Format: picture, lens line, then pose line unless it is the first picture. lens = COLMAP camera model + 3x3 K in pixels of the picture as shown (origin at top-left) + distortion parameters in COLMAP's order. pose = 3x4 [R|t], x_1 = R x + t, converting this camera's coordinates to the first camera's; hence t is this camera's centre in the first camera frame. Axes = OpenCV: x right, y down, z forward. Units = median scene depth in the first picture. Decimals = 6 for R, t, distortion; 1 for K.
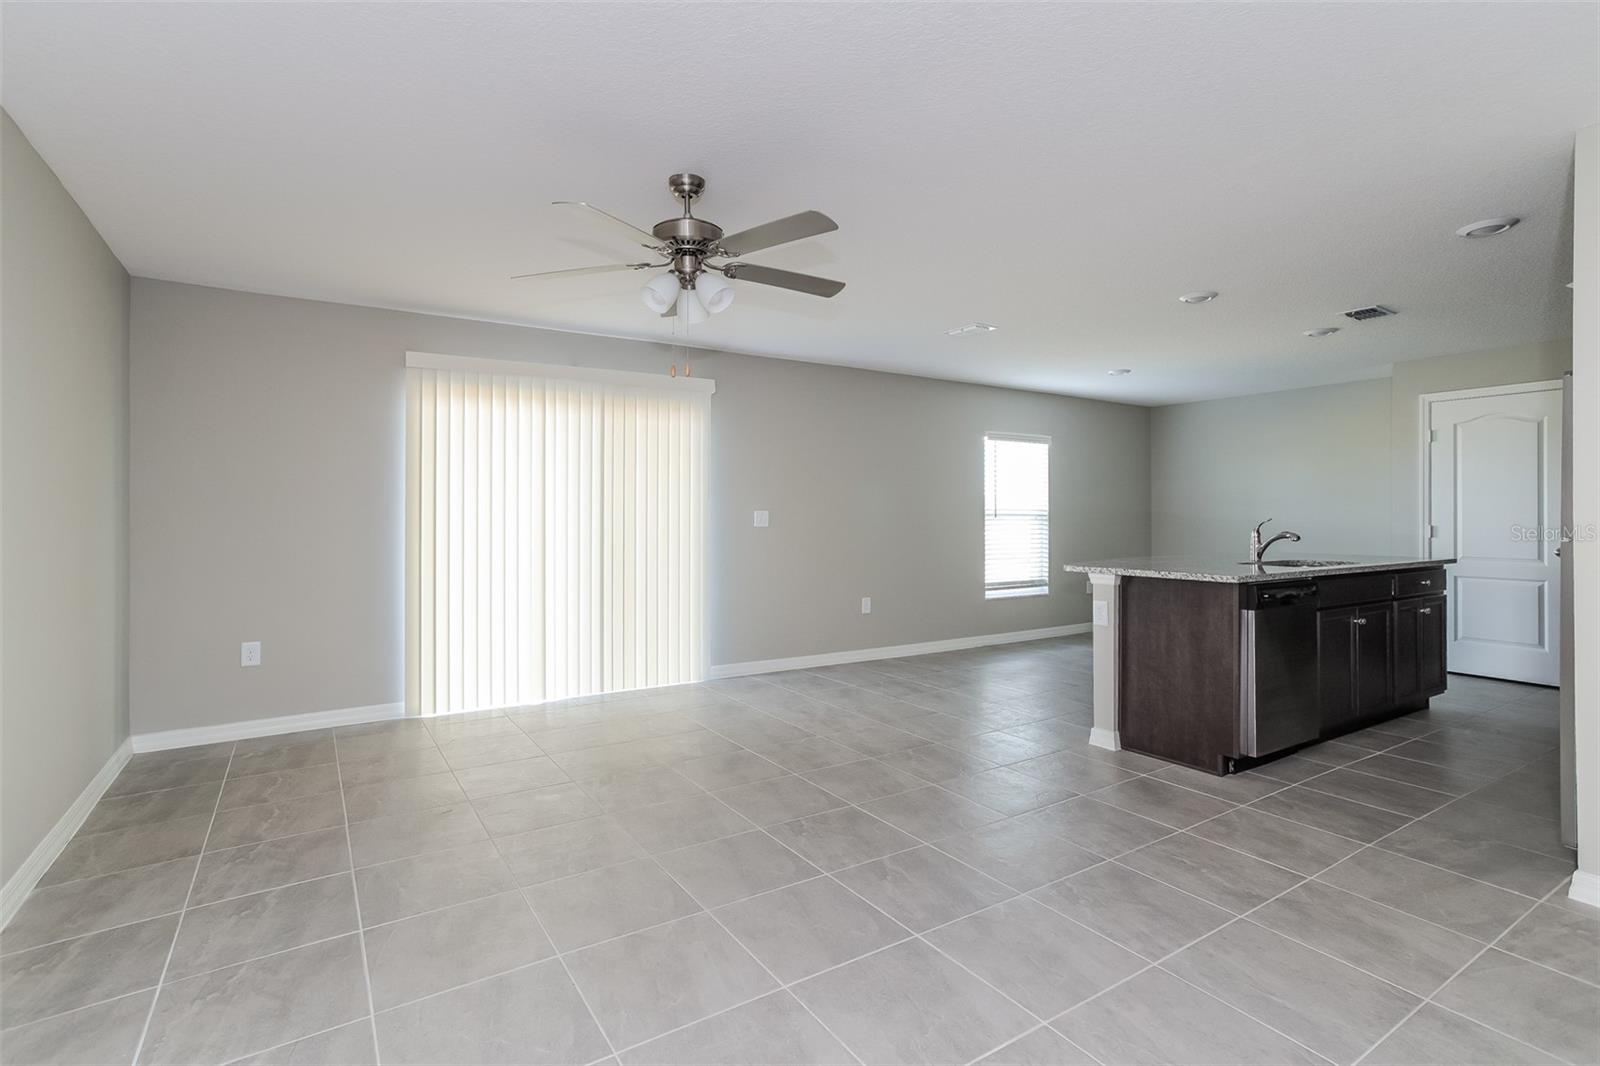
lens RADIAL K [[798.0, 0, 798.4], [0, 798.0, 507.8], [0, 0, 1]] dist [0.000844, 0.000171]
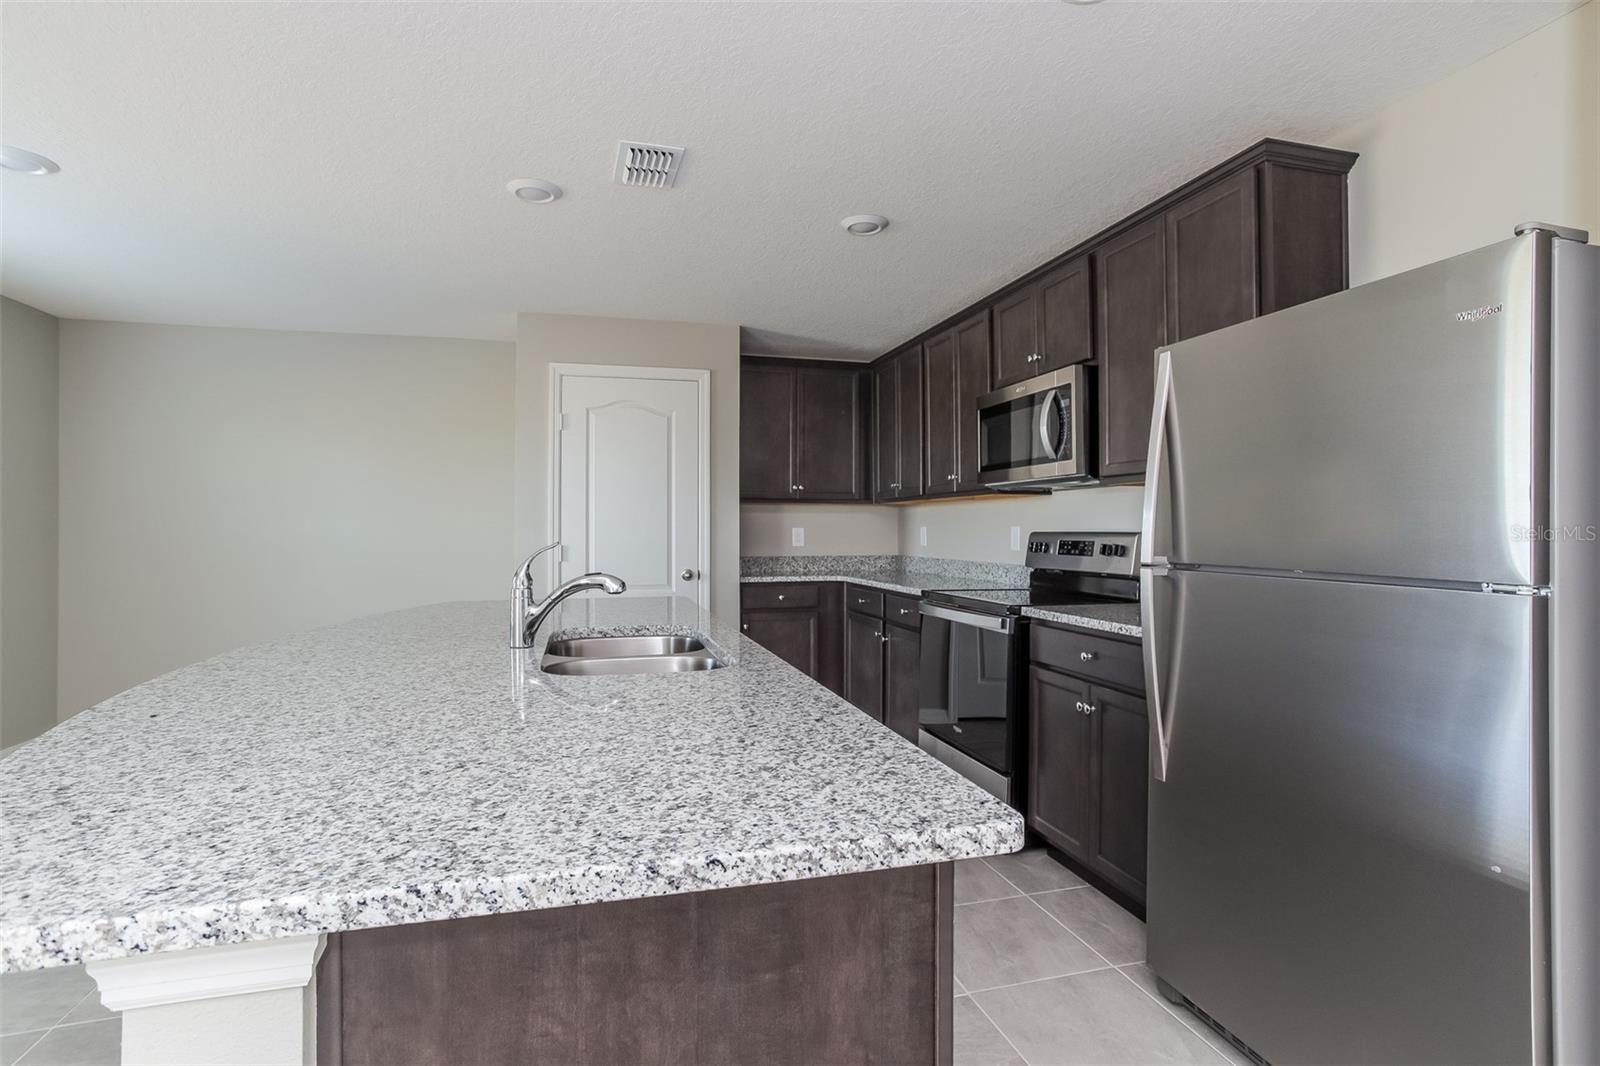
lens RADIAL K [[770.2, 0, 801.3], [0, 770.2, 521.8], [0, 0, 1]] dist [-0.034696, -0.000097]
pose [[0.296579, 0.006687, 0.954985, 0.293710], [-0.008286, 0.999956, -0.004429, 0.004722], [-0.954972, -0.006599, 0.296622, 0.898879]]
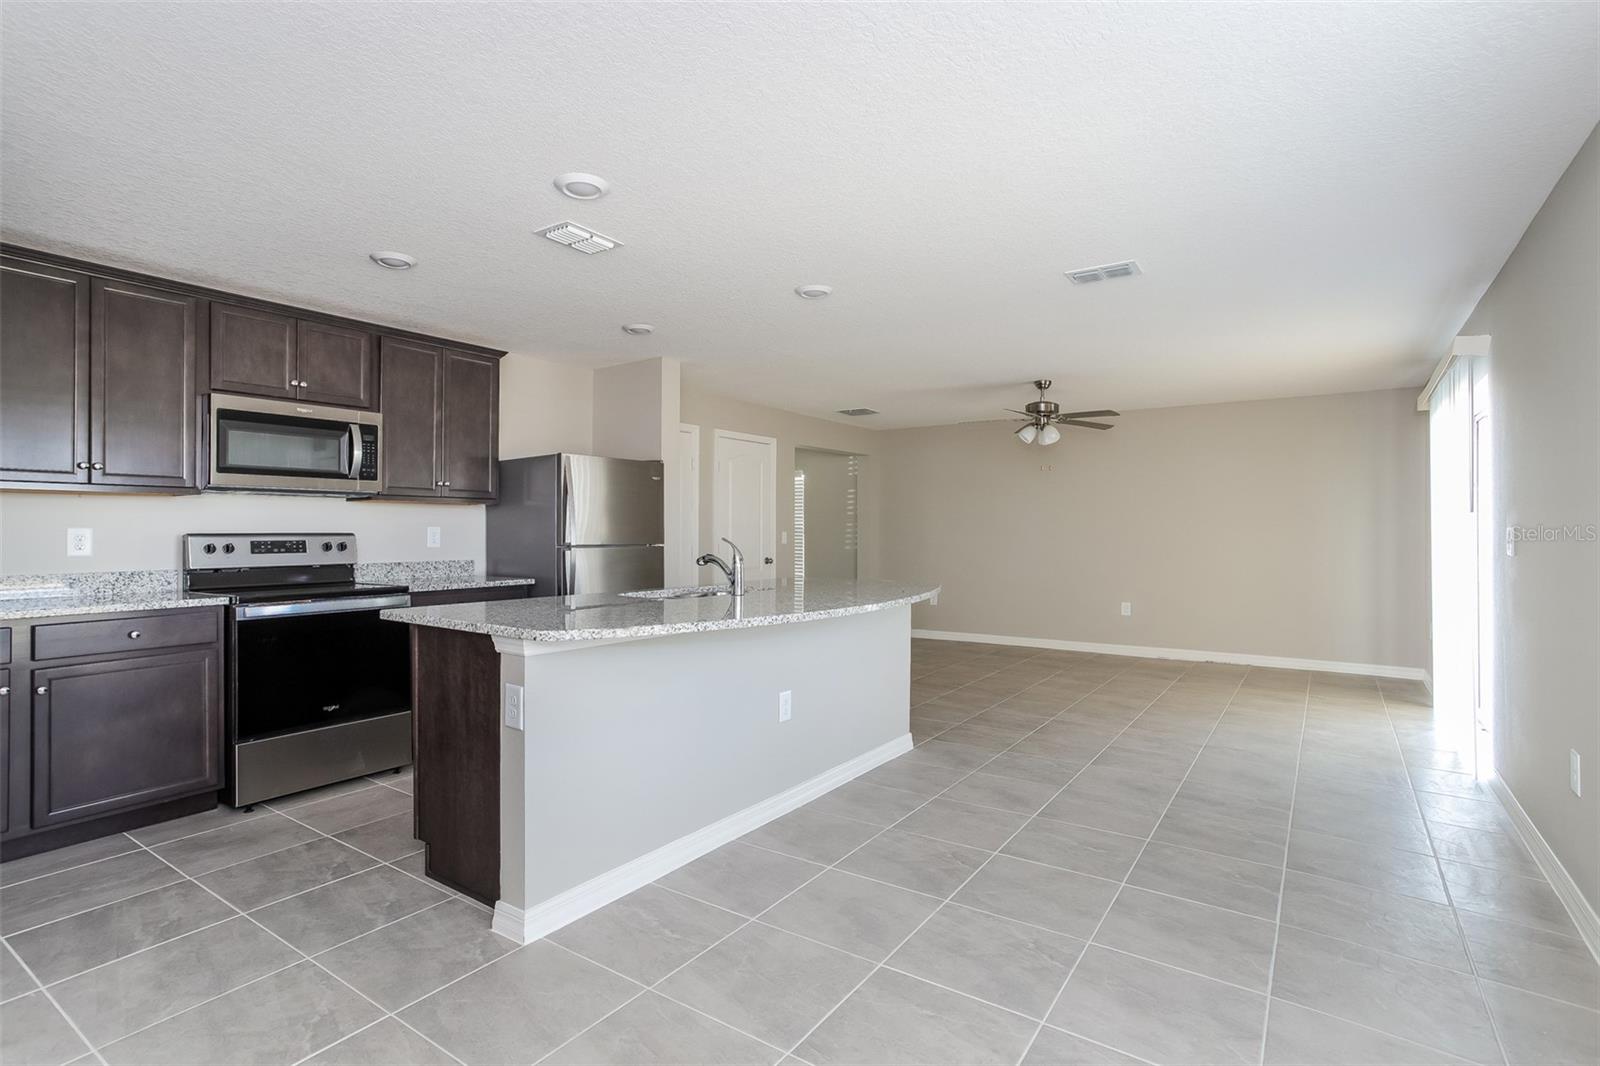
lens RADIAL K [[770.2, 0, 801.3], [0, 770.2, 521.8], [0, 0, 1]] dist [-0.034696, -0.000097]
pose [[-0.926775, -0.007061, -0.375550, 0.925716], [0.000312, 0.999808, -0.019568, 0.014285], [0.375616, -0.018252, -0.926595, 2.018012]]
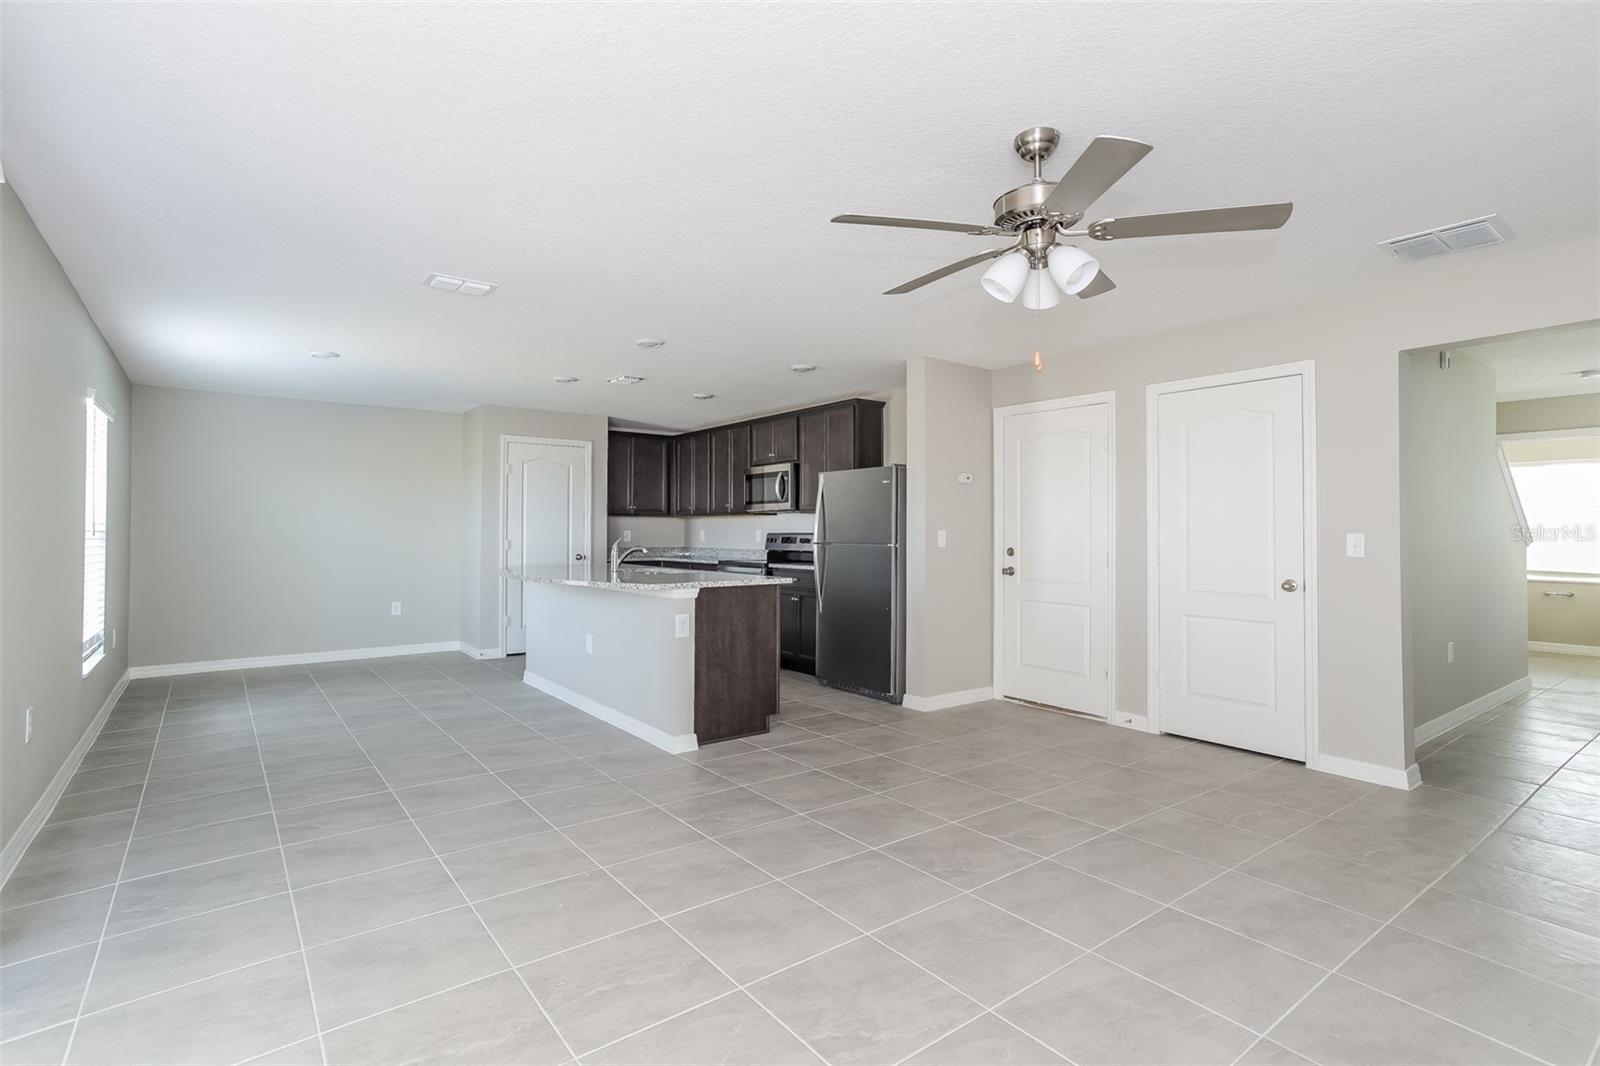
lens RADIAL K [[770.2, 0, 801.3], [0, 770.2, 521.8], [0, 0, 1]] dist [-0.034696, -0.000097]
pose [[-0.084947, 0.011757, 0.996316, -0.688877], [-0.011098, 0.999857, -0.012745, 0.006023], [-0.996324, -0.012140, -0.084804, 0.989862]]
